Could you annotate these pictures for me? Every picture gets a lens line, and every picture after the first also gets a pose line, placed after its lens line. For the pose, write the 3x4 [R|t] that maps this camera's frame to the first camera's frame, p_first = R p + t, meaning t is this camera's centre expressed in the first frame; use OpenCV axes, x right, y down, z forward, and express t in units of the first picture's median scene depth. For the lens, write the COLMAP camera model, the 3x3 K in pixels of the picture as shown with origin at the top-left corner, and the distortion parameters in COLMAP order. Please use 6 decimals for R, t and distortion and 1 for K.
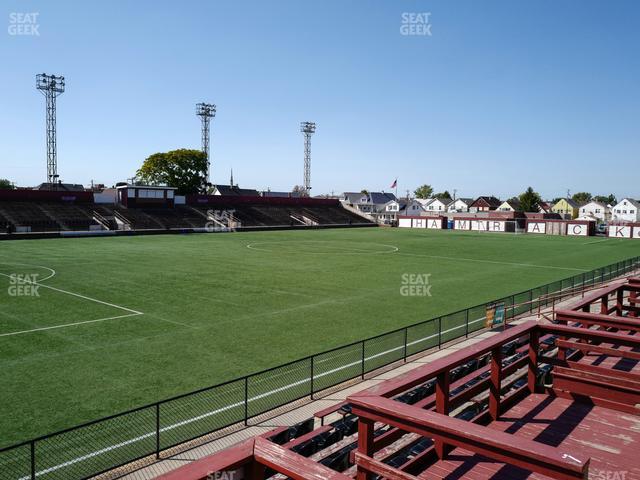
lens RADIAL K [[542.6, 0, 320.4], [0, 542.6, 236.6], [0, 0, 1]] dist [-0.020774, -0.004686]
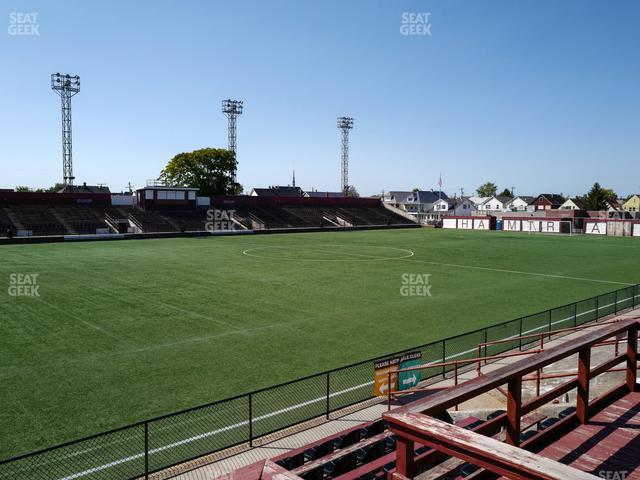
lens RADIAL K [[542.6, 0, 320.4], [0, 542.6, 236.6], [0, 0, 1]] dist [-0.020774, -0.004686]
pose [[0.992340, -0.003573, -0.123481, 0.060451], [0.003445, 0.999993, -0.001251, -0.002979], [0.123485, 0.000816, 0.992346, 0.071065]]
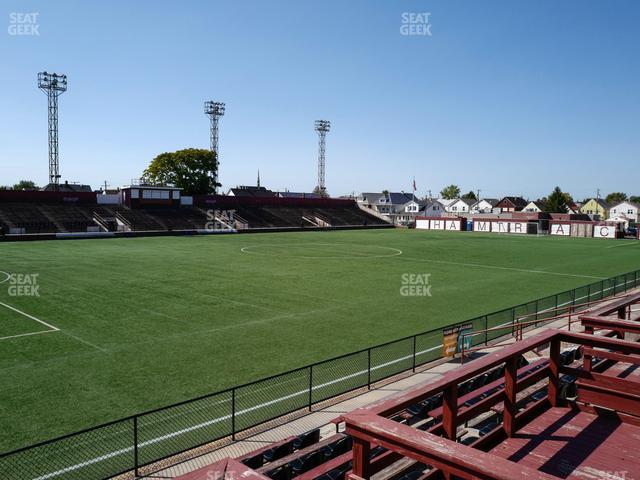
lens RADIAL K [[542.6, 0, 320.4], [0, 542.6, 236.6], [0, 0, 1]] dist [-0.020774, -0.004686]
pose [[0.998557, 0.001678, -0.053685, 0.031638], [-0.001774, 0.999997, -0.001742, -0.001528], [0.053682, 0.001835, 0.998556, 0.037036]]
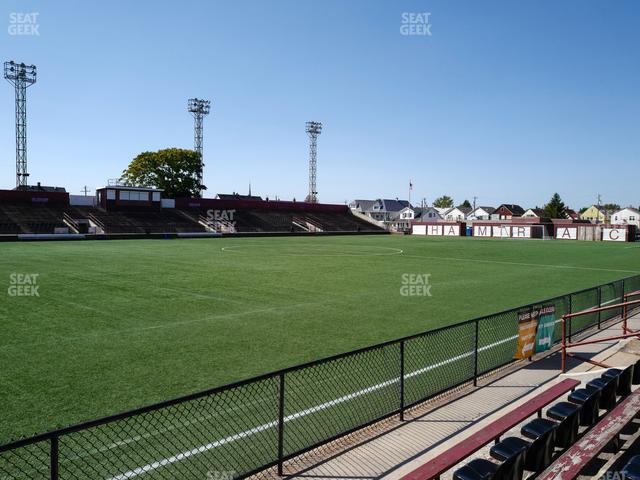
lens RADIAL K [[540.9, 0, 321.4], [0, 540.9, 239.5], [0, 0, 1]] dist [-0.024915, 0.009016]
pose [[0.999311, -0.002461, -0.037035, 0.029181], [0.001585, 0.999719, -0.023671, 0.014180], [0.037083, 0.023596, 0.999034, 0.100124]]
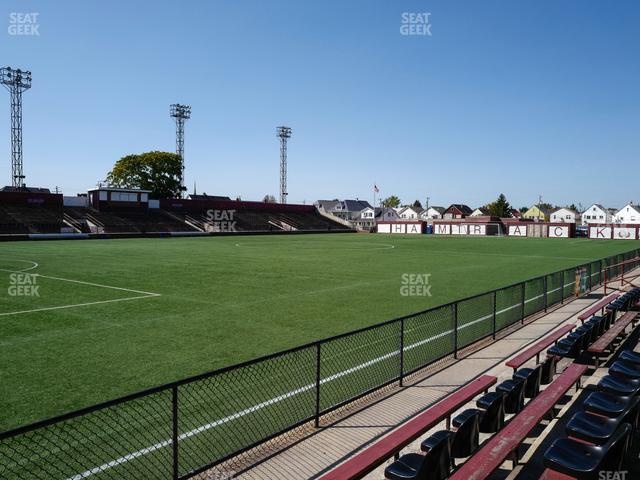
lens RADIAL K [[541.5, 0, 320.5], [0, 541.5, 241.8], [0, 0, 1]] dist [-0.018491, -0.003033]
pose [[0.997609, -0.009259, 0.068492, -0.031003], [0.010469, 0.999795, -0.017329, 0.017530], [-0.068318, 0.018004, 0.997501, 0.029482]]
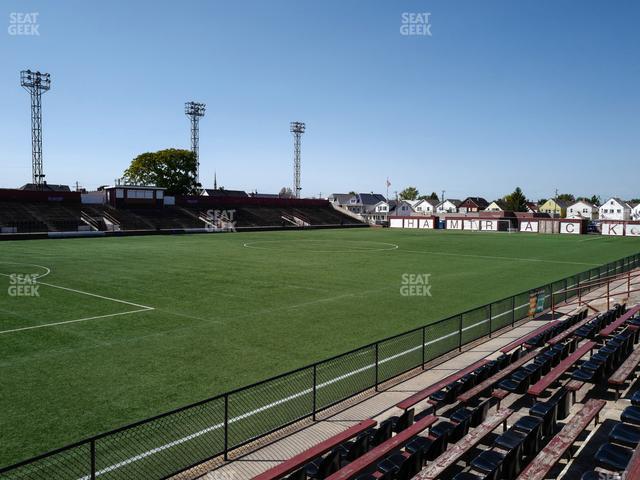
lens RADIAL K [[542.0, 0, 320.4], [0, 542.0, 239.7], [0, 0, 1]] dist [-0.018577, -0.010435]
pose [[0.999504, -0.007778, 0.030506, -0.016036], [0.007824, 0.999968, -0.001393, 0.006218], [-0.030494, 0.001631, 0.999534, 0.013575]]
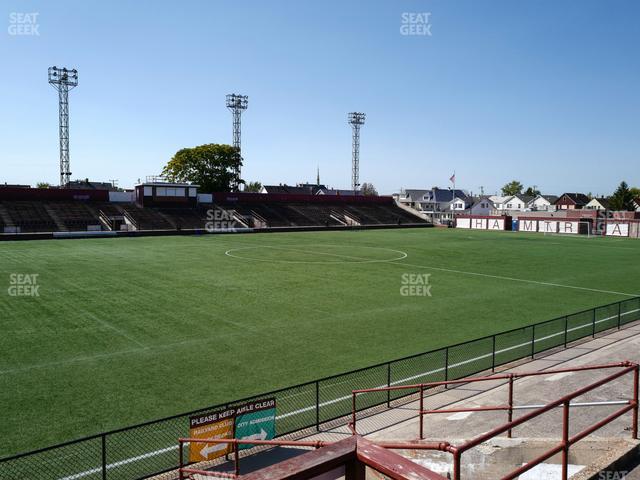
lens RADIAL K [[544.7, 0, 321.6], [0, 544.7, 230.8], [0, 0, 1]] dist [-0.049020, 0.068480]
pose [[0.985378, 0.004580, -0.170323, 0.092182], [-0.006081, 0.999947, -0.008290, -0.004697], [0.170276, 0.009205, 0.985353, 0.107689]]
